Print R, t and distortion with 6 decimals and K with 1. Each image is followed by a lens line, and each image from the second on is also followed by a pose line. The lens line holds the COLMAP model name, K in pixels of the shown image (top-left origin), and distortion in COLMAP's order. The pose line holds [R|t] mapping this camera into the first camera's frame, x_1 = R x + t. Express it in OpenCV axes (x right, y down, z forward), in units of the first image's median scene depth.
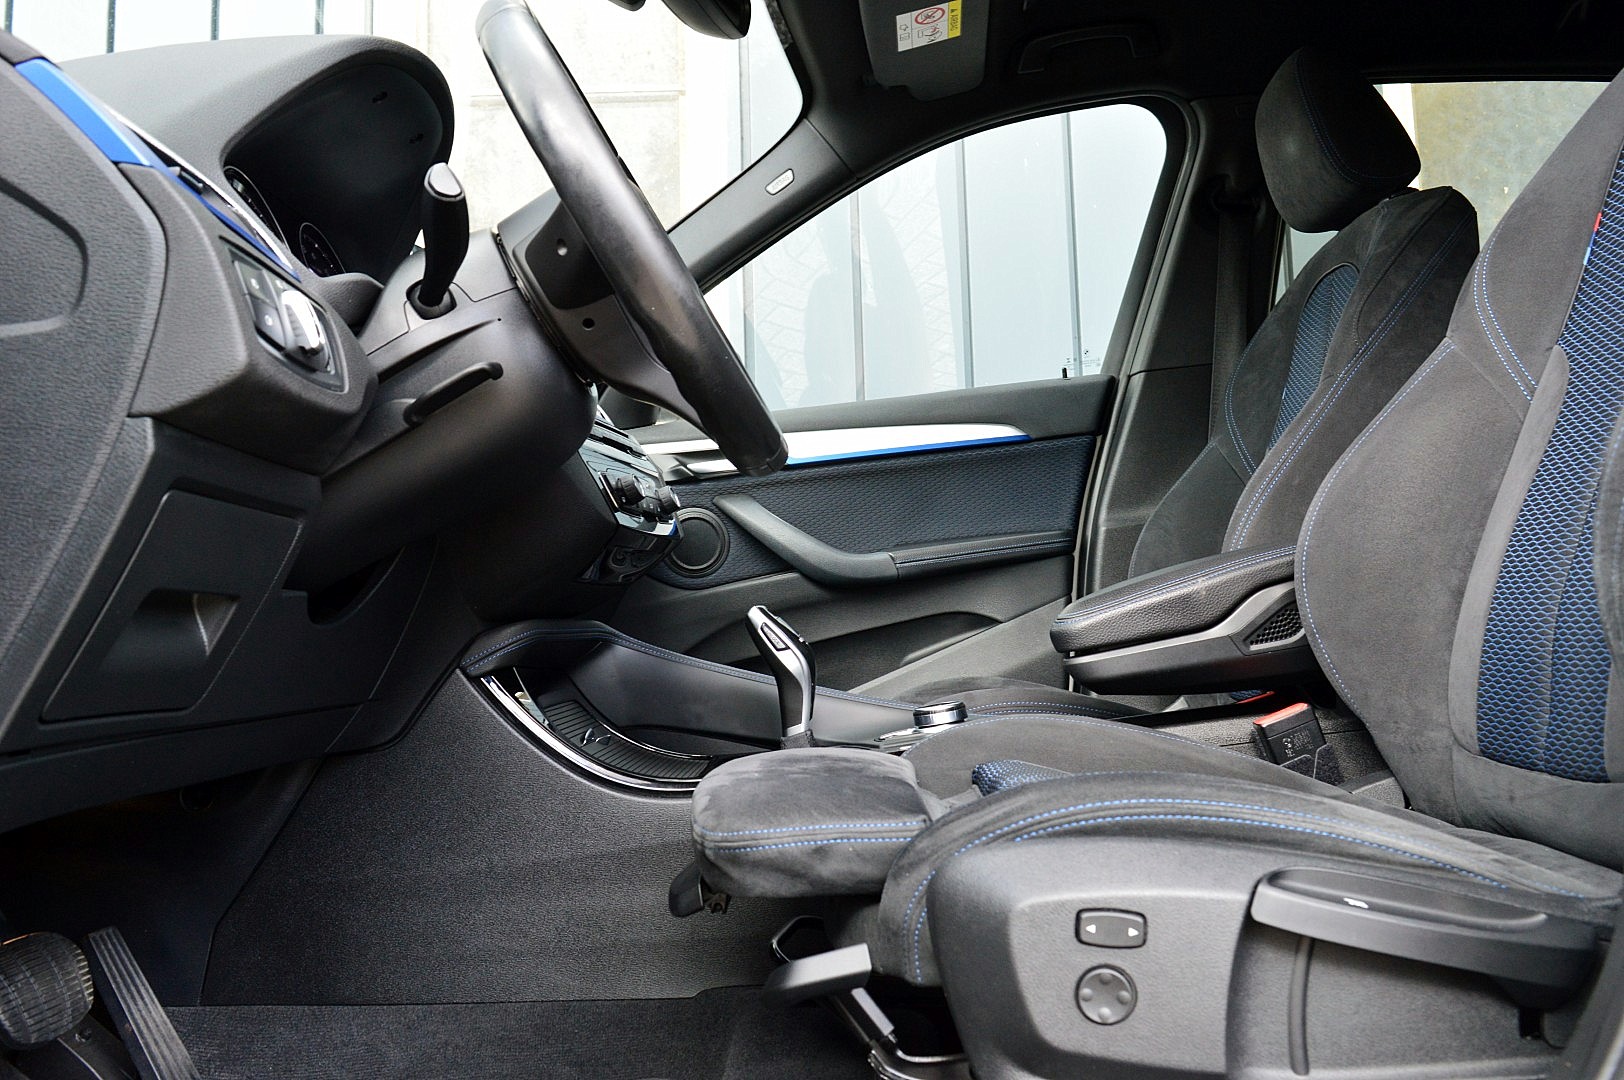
lens RADIAL K [[1355.1, 0, 812.0], [0, 1355.1, 540.0], [0, 0, 1]] dist [-0.042306, 0.015530]
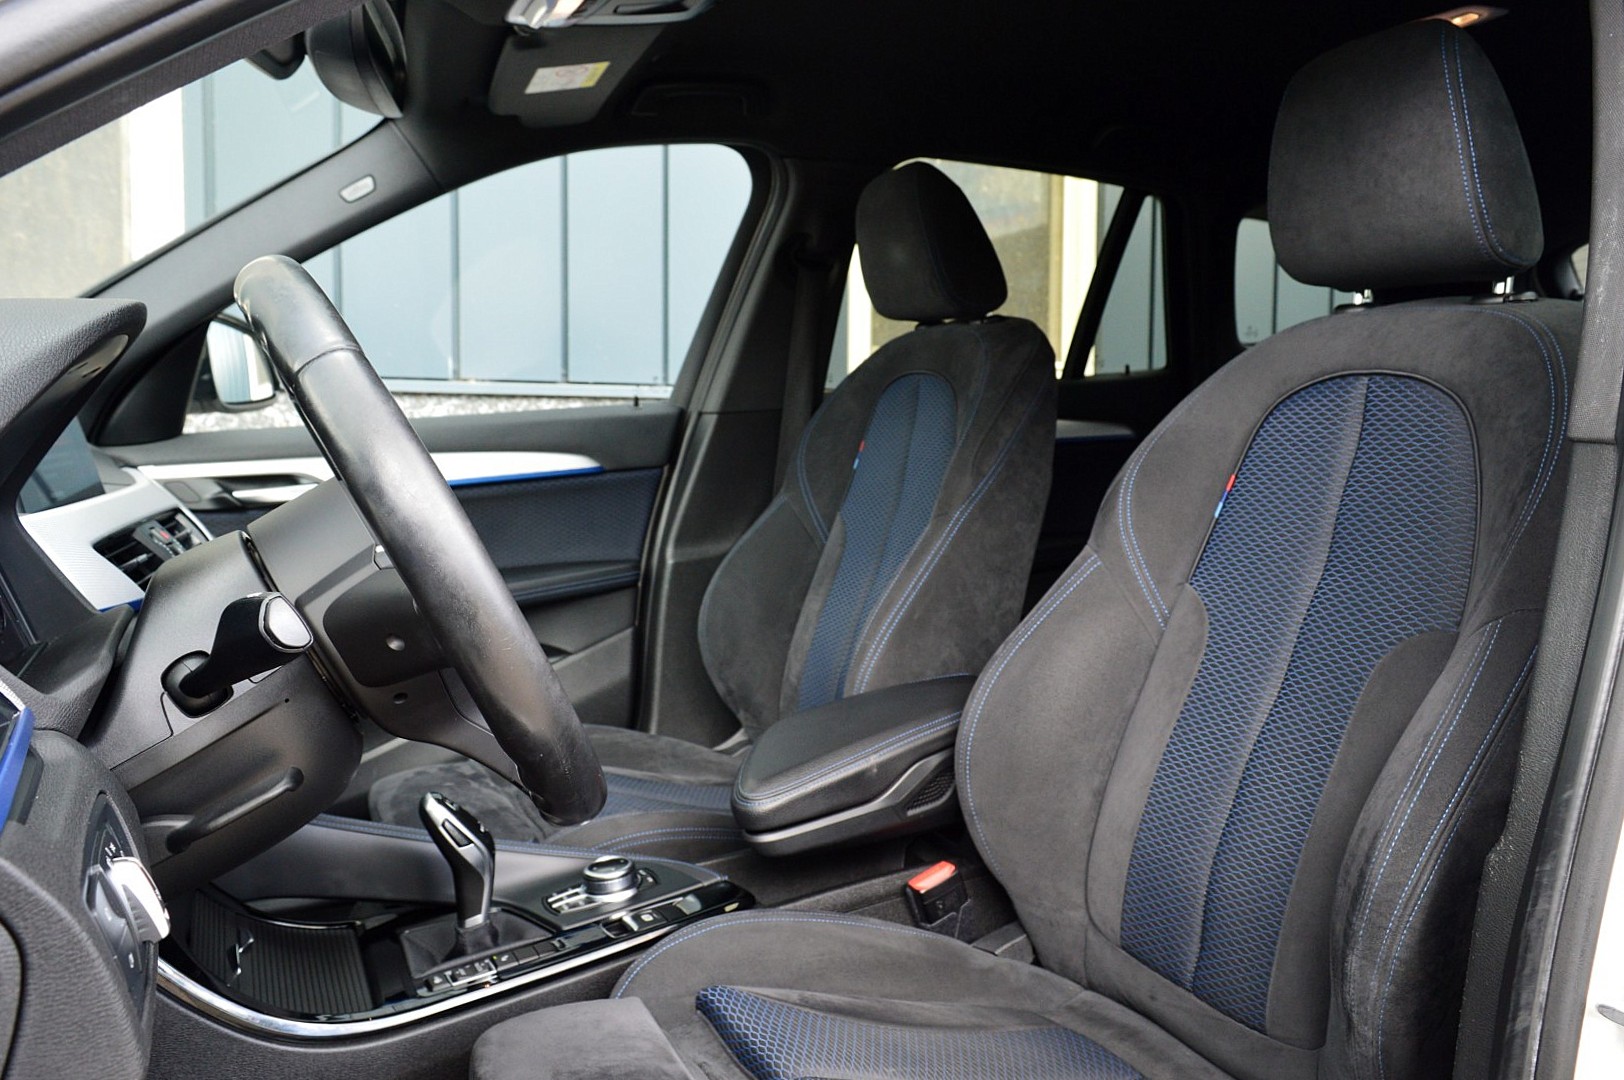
lens RADIAL K [[1268.3, 0, 812.0], [0, 1268.3, 540.0], [0, 0, 1]] dist [-0.013301, 0.006374]
pose [[0.891023, 0.000908, 0.453958, -0.182923], [-0.072973, 0.987280, 0.141257, -0.239170], [-0.448055, -0.158989, 0.879755, 0.134104]]
